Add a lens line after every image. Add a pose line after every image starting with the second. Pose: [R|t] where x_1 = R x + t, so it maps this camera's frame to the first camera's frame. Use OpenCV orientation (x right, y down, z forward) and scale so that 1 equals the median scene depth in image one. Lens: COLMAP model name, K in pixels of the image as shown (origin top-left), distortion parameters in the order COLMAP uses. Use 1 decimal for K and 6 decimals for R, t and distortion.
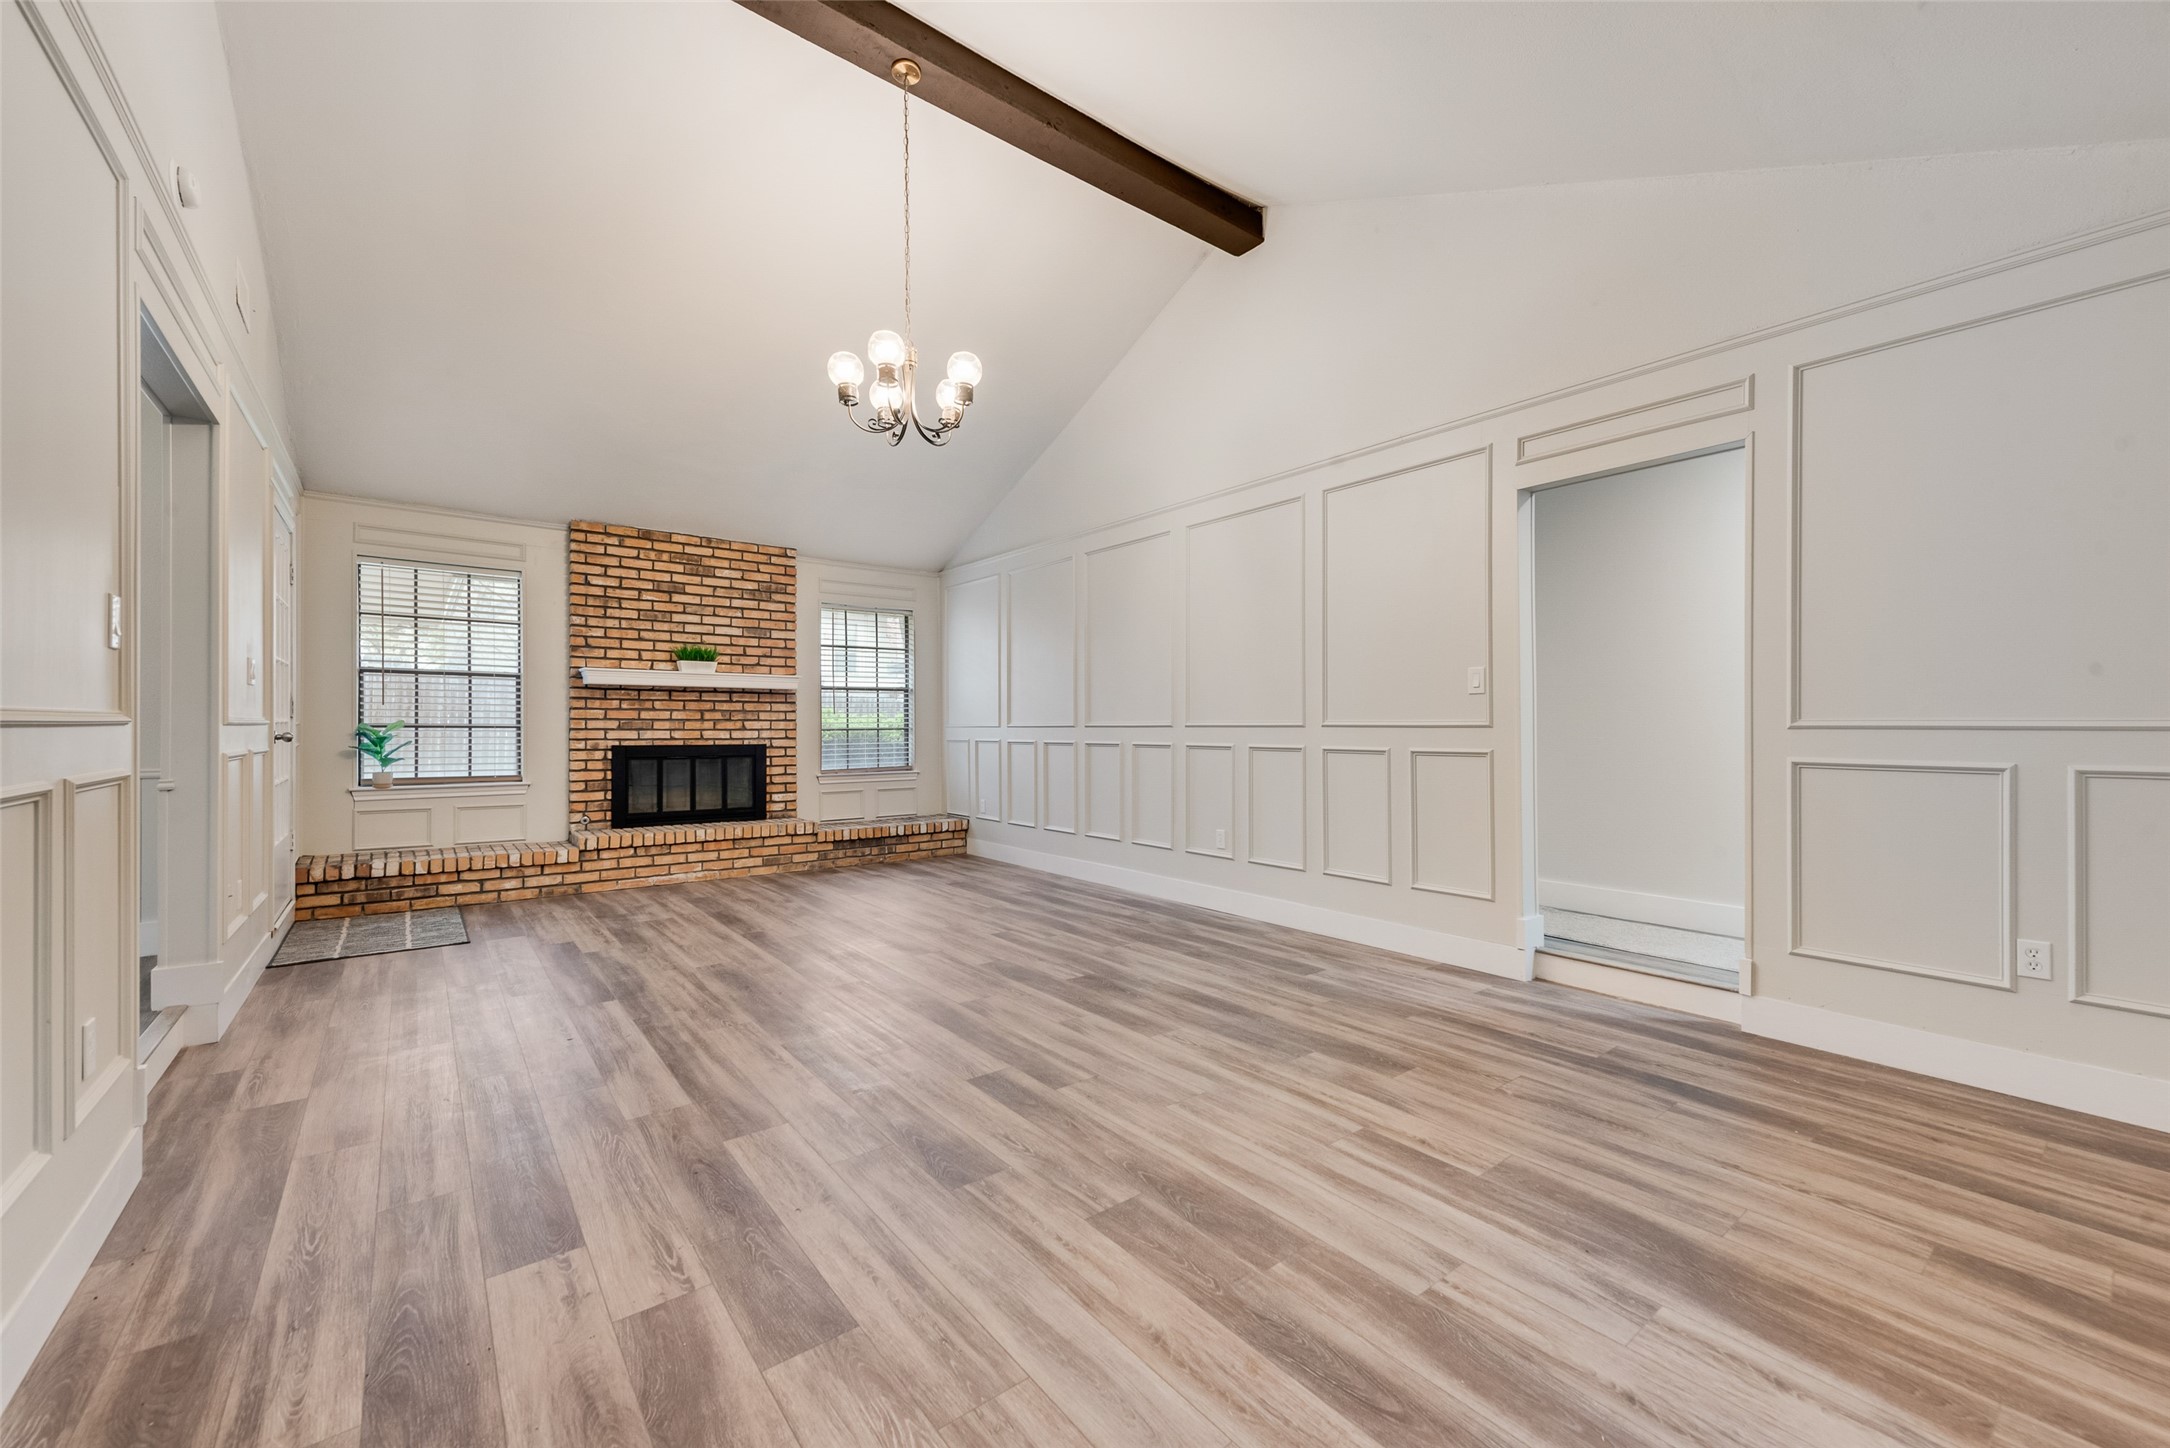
lens RADIAL K [[858.5, 0, 1086.0], [0, 858.5, 724.2], [0, 0, 1]] dist [0.014574, -0.003188]
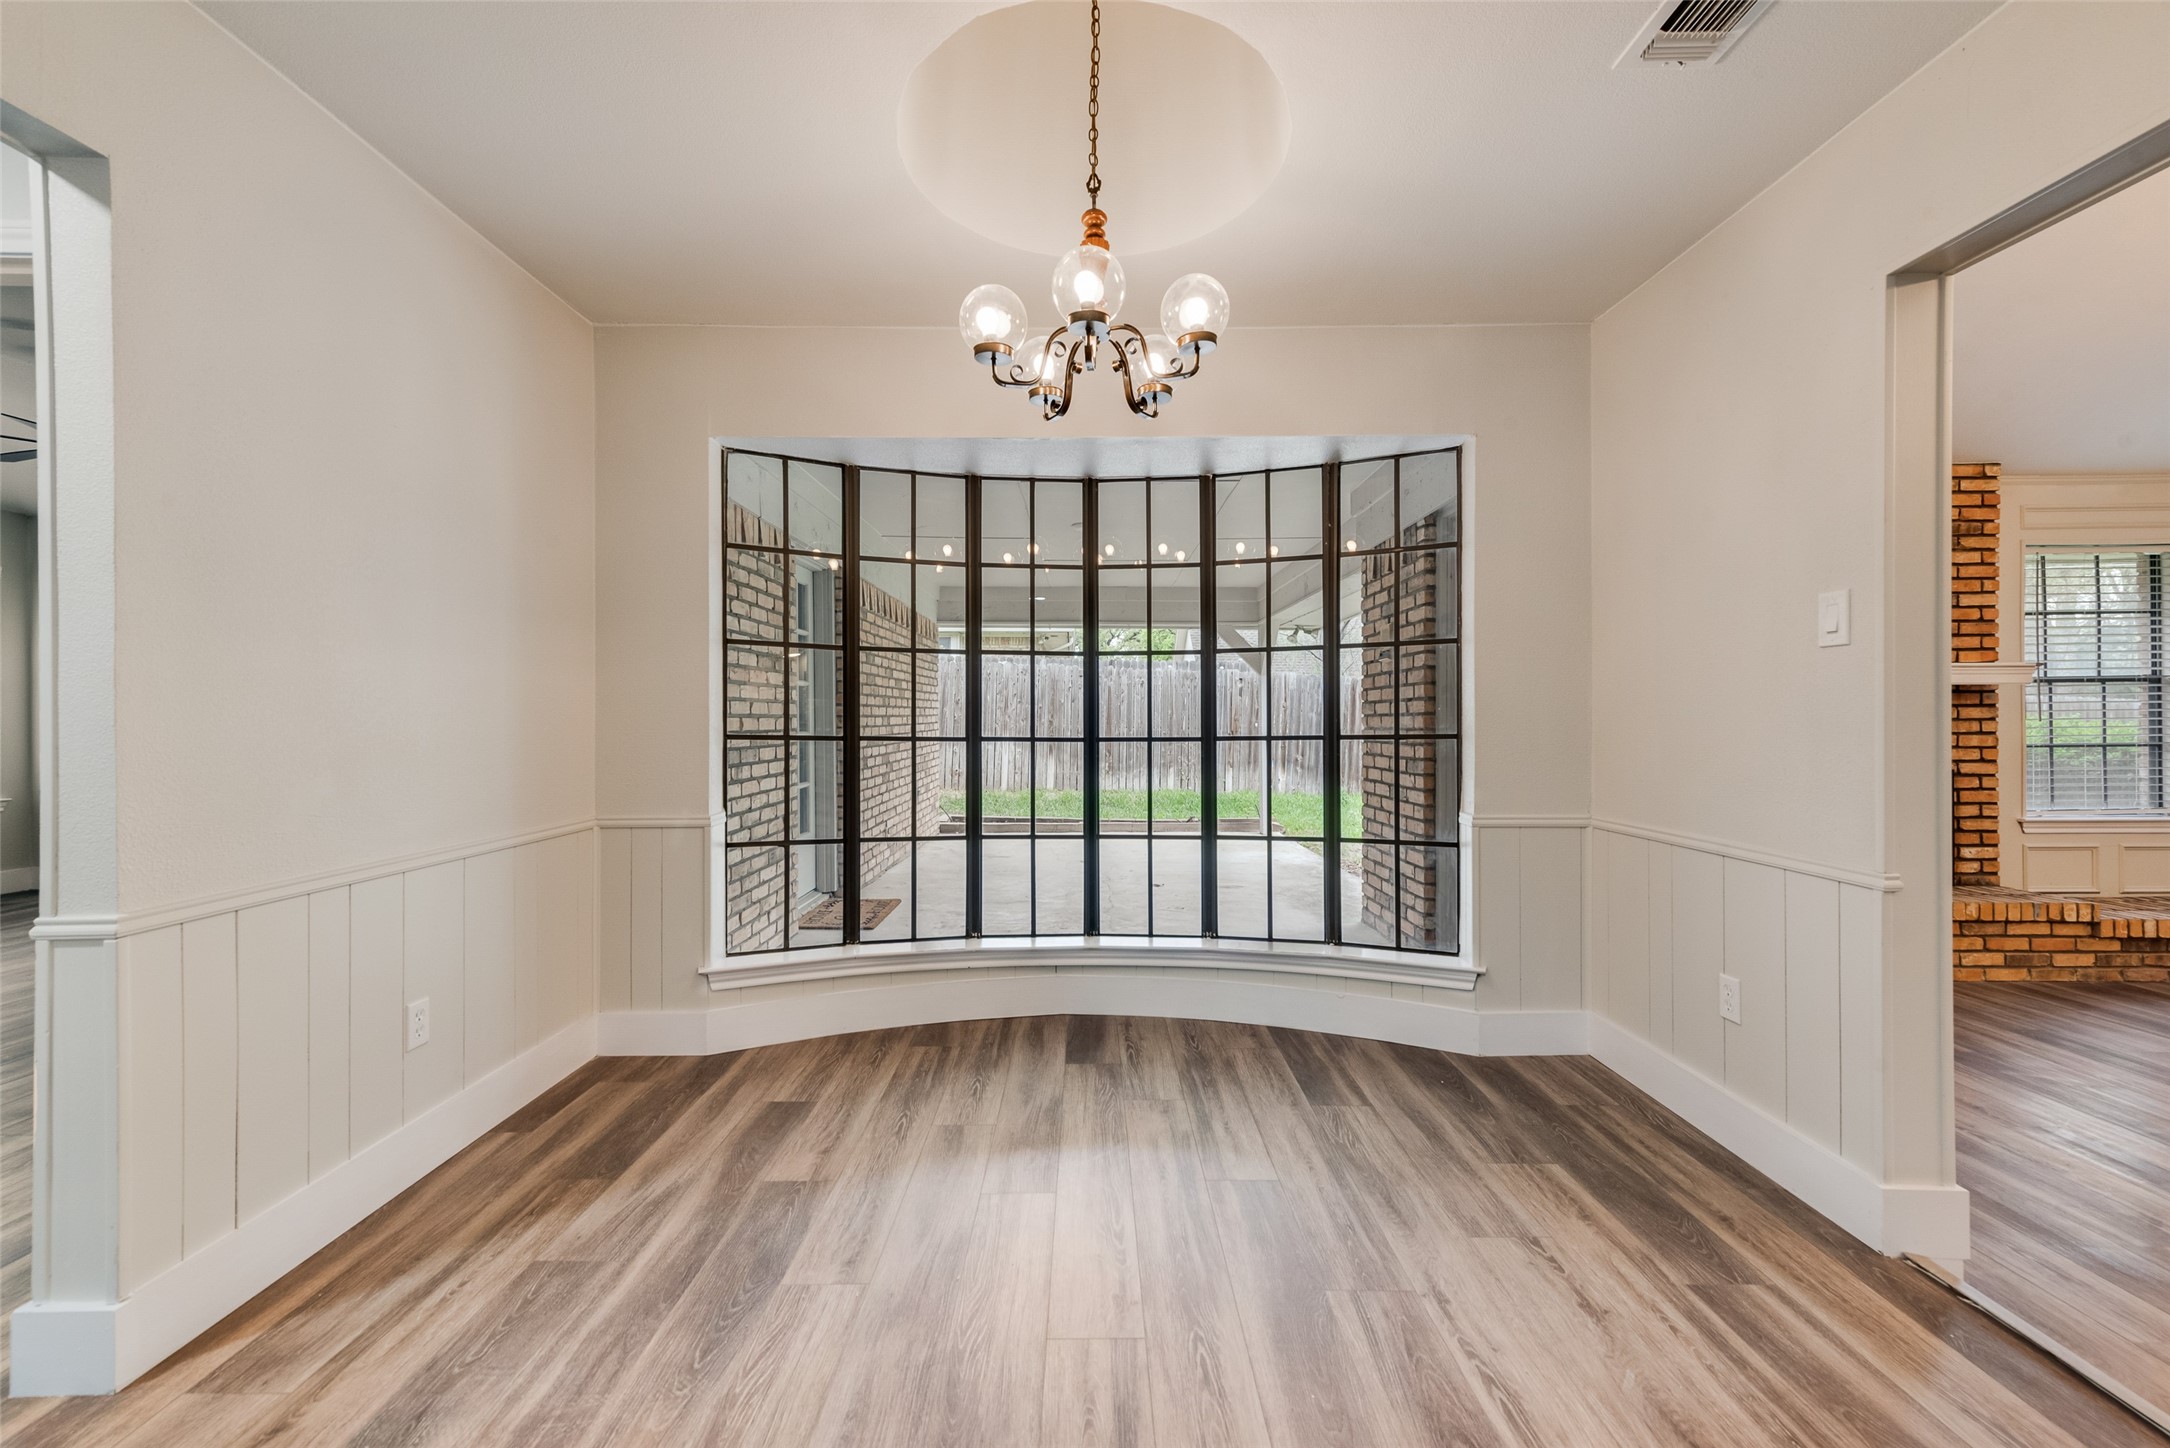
lens RADIAL K [[858.5, 0, 1077.1], [0, 858.5, 715.5], [0, 0, 1]] dist [0.014574, -0.003188]
pose [[0.778362, -0.002738, -0.627810, -0.475267], [0.003090, 0.999995, -0.000531, -0.019709], [0.627808, -0.001527, 0.778366, 0.074275]]
